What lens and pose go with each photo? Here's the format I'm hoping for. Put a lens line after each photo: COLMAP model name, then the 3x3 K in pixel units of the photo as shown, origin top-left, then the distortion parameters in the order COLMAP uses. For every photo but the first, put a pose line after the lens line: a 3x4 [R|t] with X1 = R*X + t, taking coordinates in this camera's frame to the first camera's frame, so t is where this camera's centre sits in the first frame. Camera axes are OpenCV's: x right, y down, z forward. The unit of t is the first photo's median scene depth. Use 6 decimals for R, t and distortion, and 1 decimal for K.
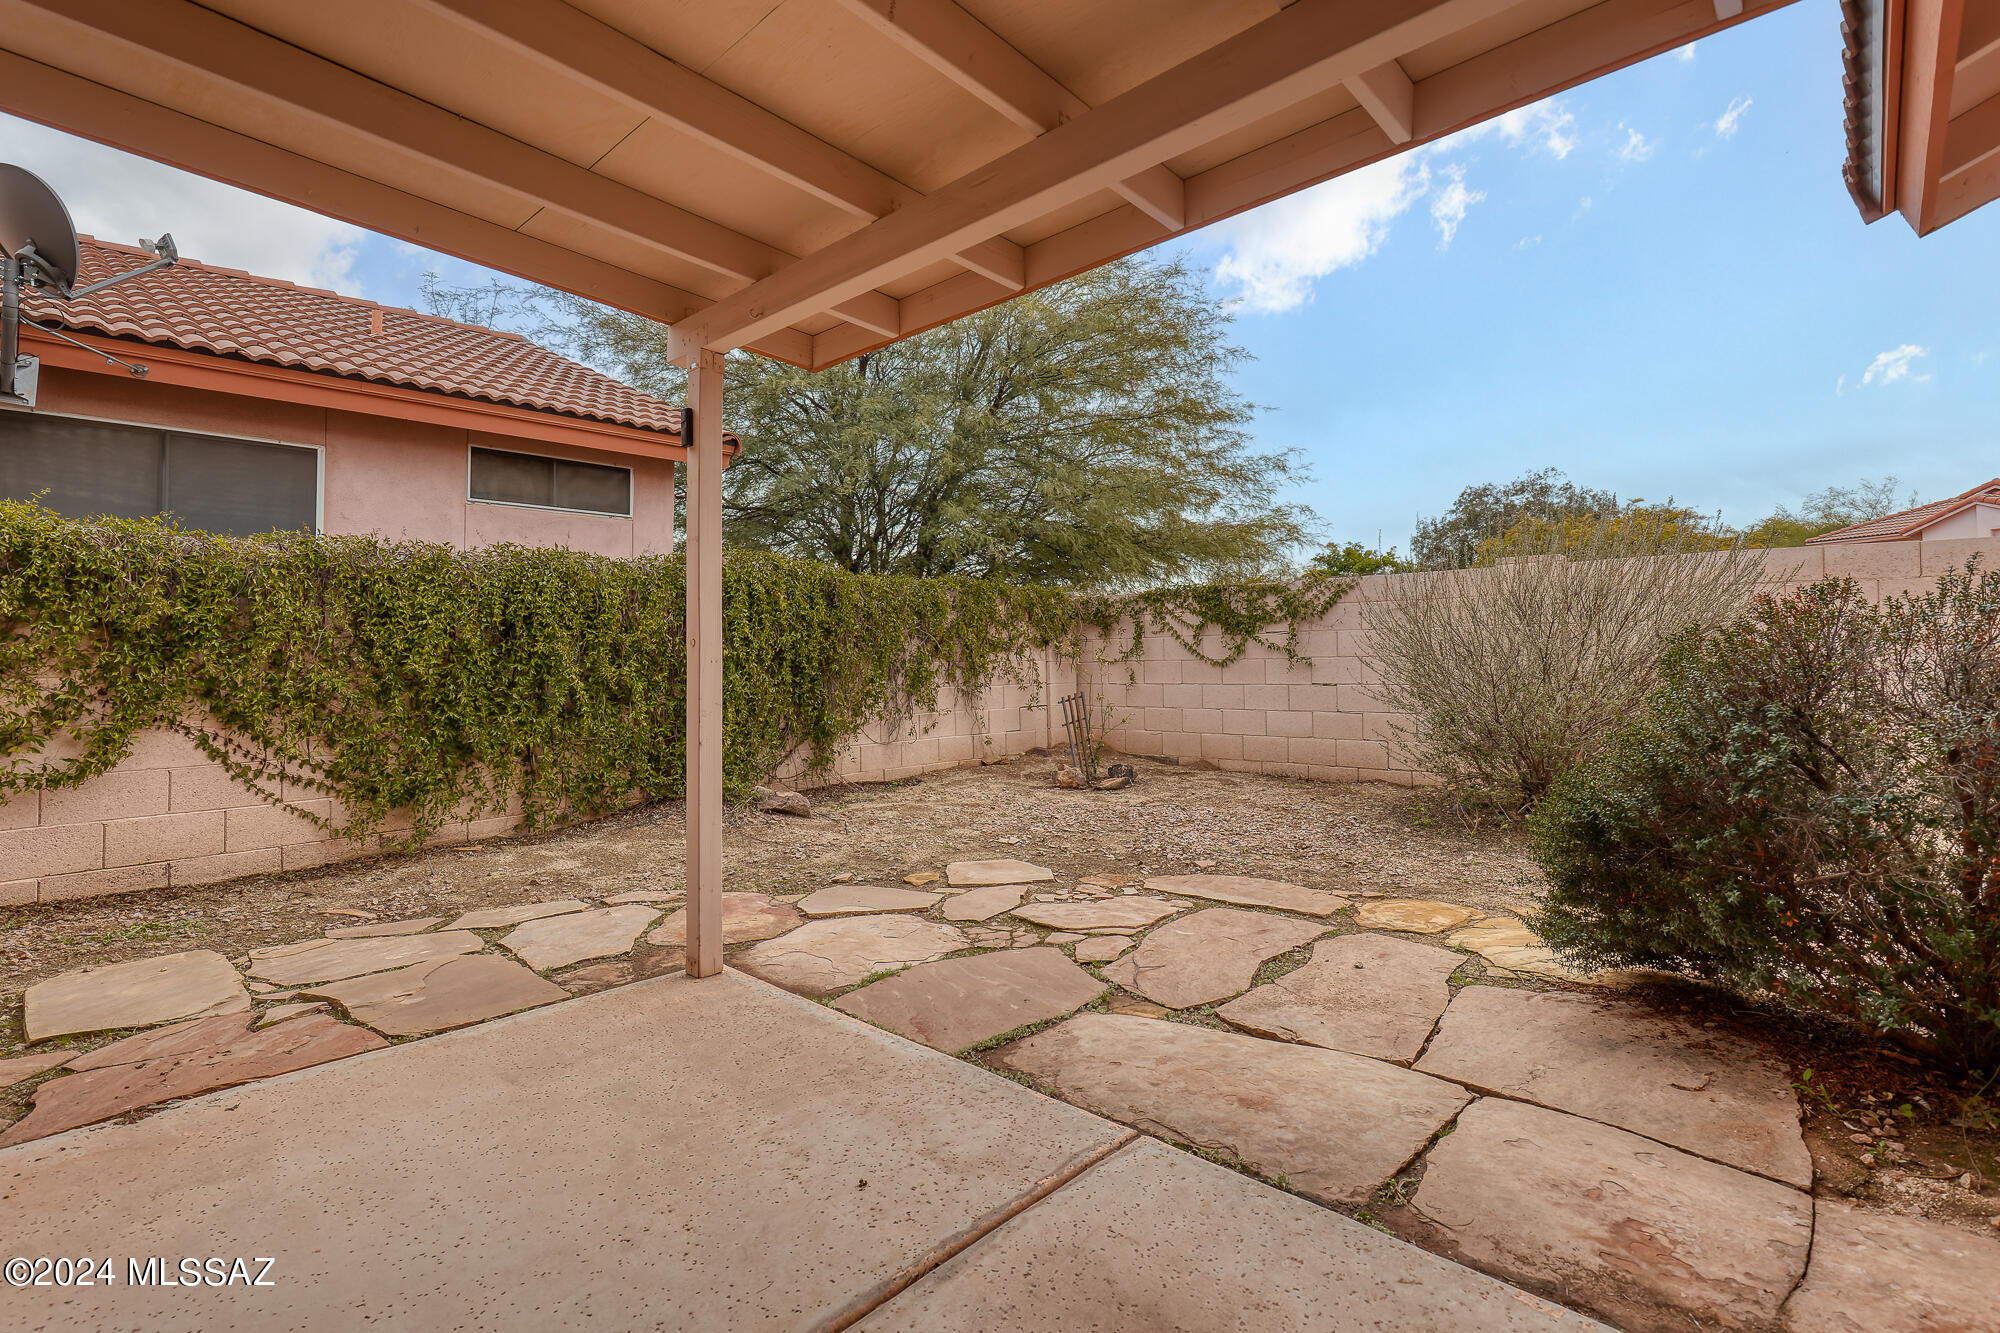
lens RADIAL K [[918.2, 0, 1002.4], [0, 918.2, 656.4], [0, 0, 1]] dist [0.000442, -0.000049]
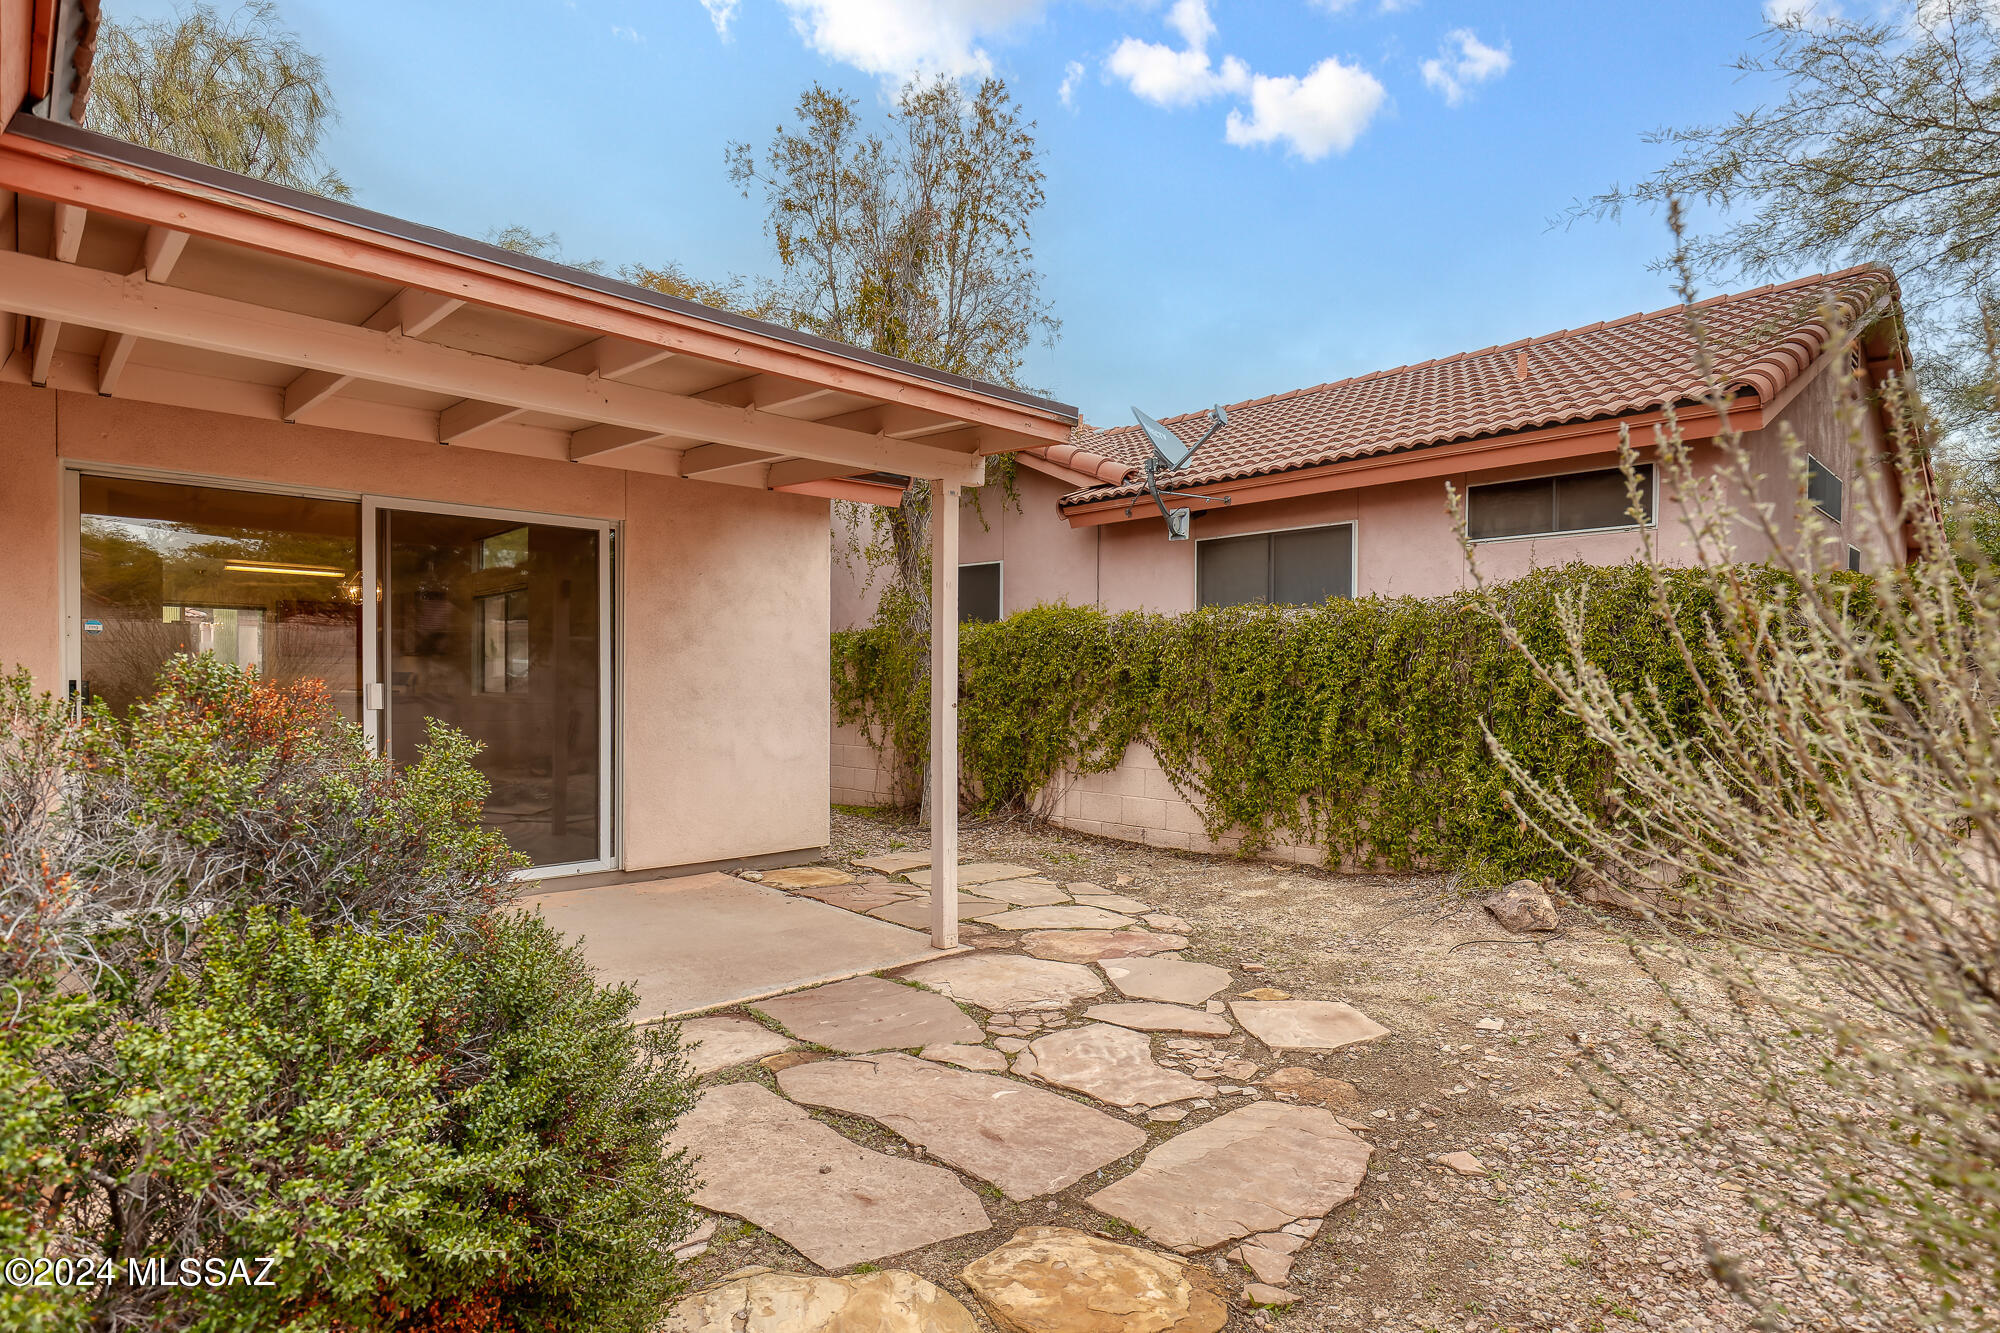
lens RADIAL K [[1054.9, 0, 1033.0], [0, 1054.9, 711.6], [0, 0, 1]] dist [-0.002239, -0.000399]
pose [[-0.048431, 0.033907, -0.998251, 0.819843], [-0.003218, 0.999413, 0.034103, -0.033521], [0.998821, 0.004864, -0.048294, 0.829460]]
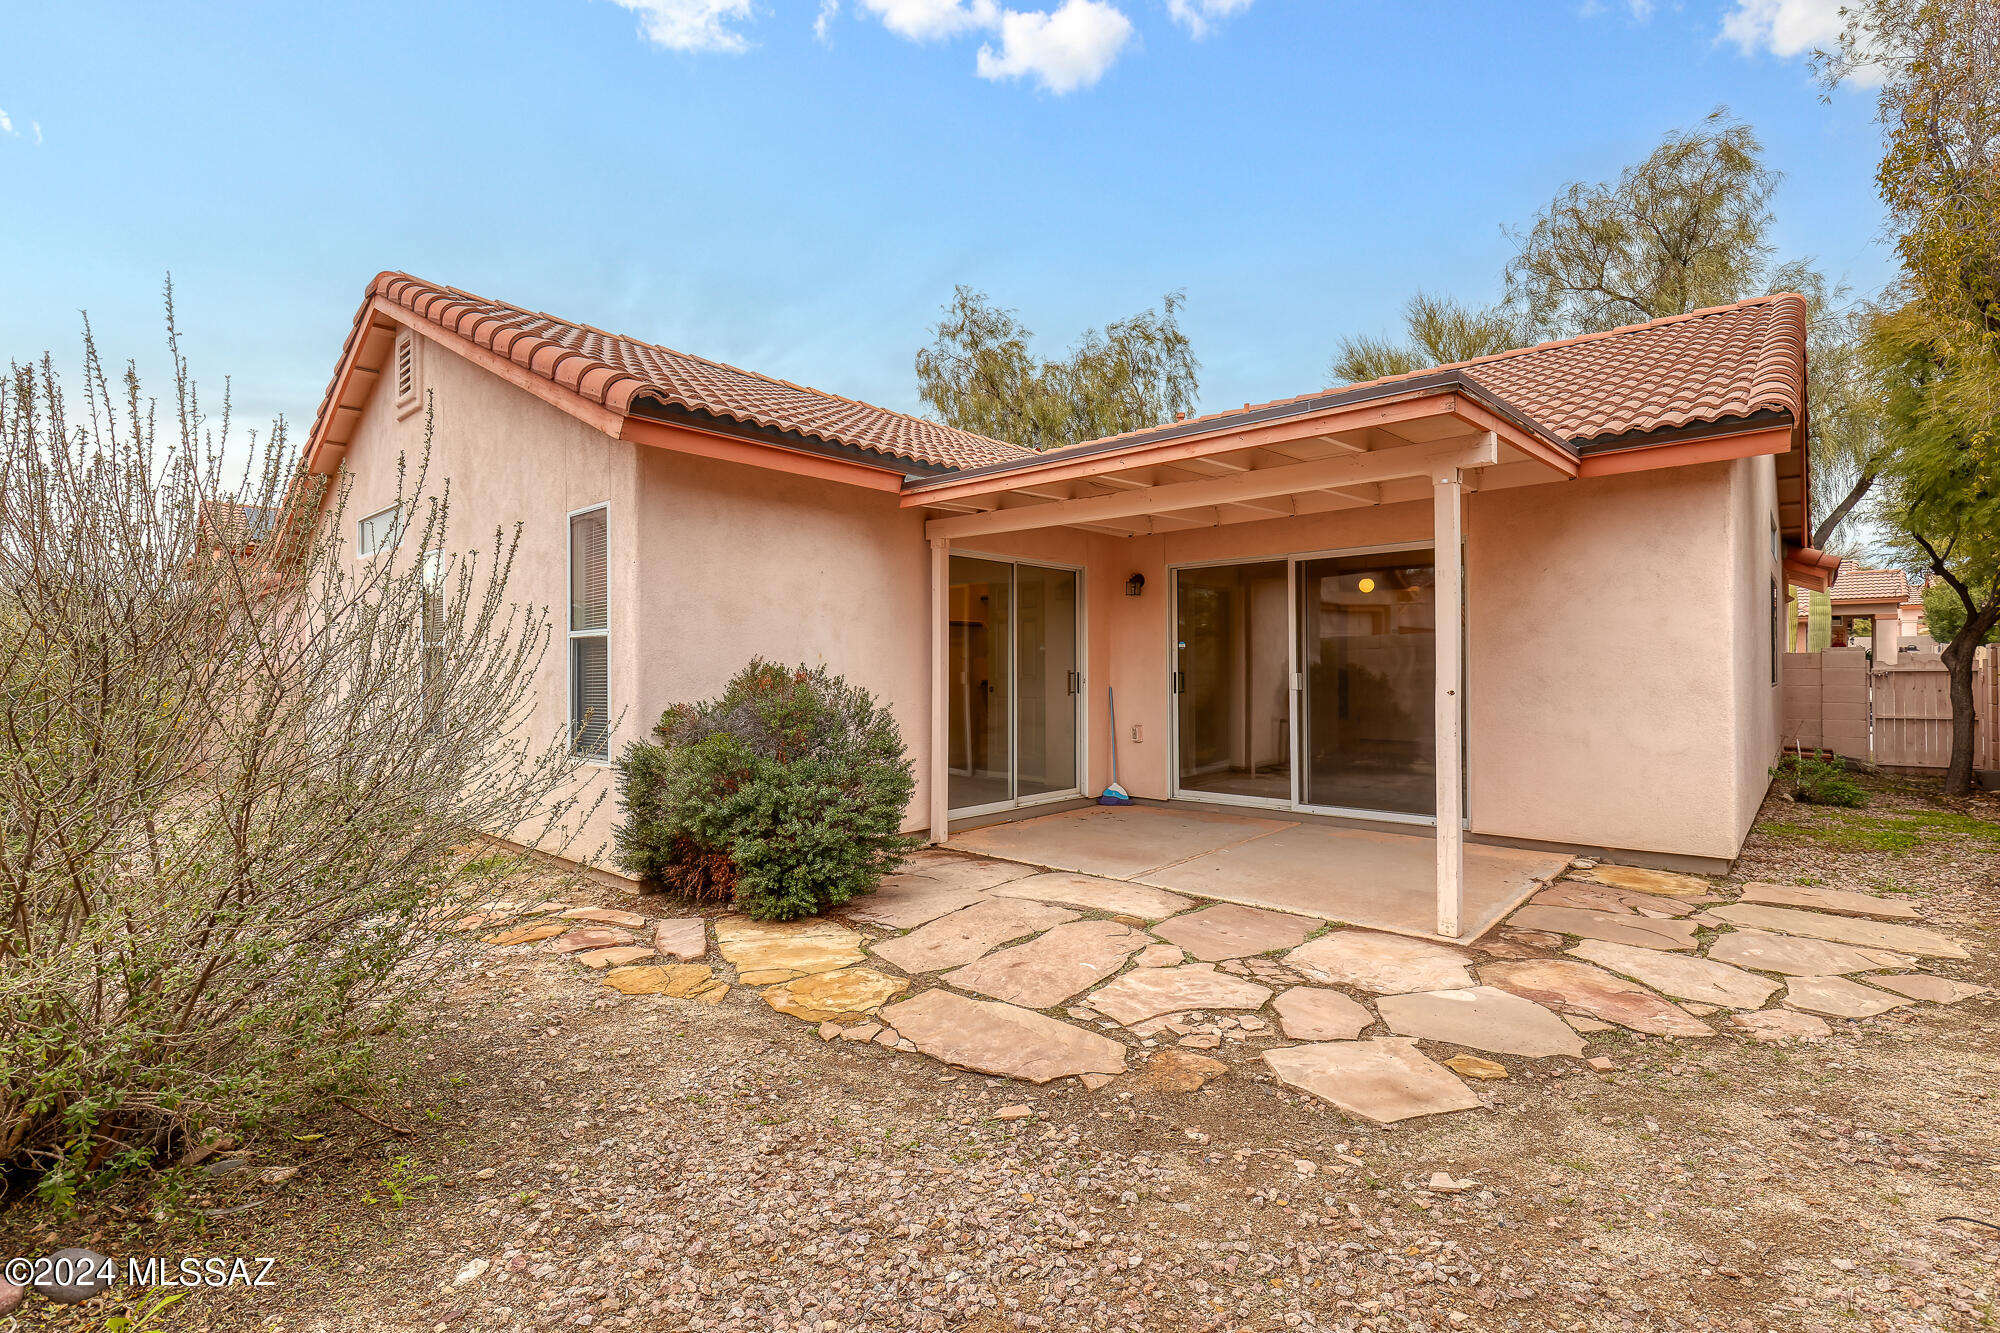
lens RADIAL K [[918.2, 0, 999.7], [0, 918.2, 668.1], [0, 0, 1]] dist [0.000442, -0.000049]
pose [[-0.999903, 0.008255, -0.011179, 0.227096], [0.008329, 0.999944, -0.006526, -0.025252], [0.011125, -0.006618, -0.999916, 1.613846]]
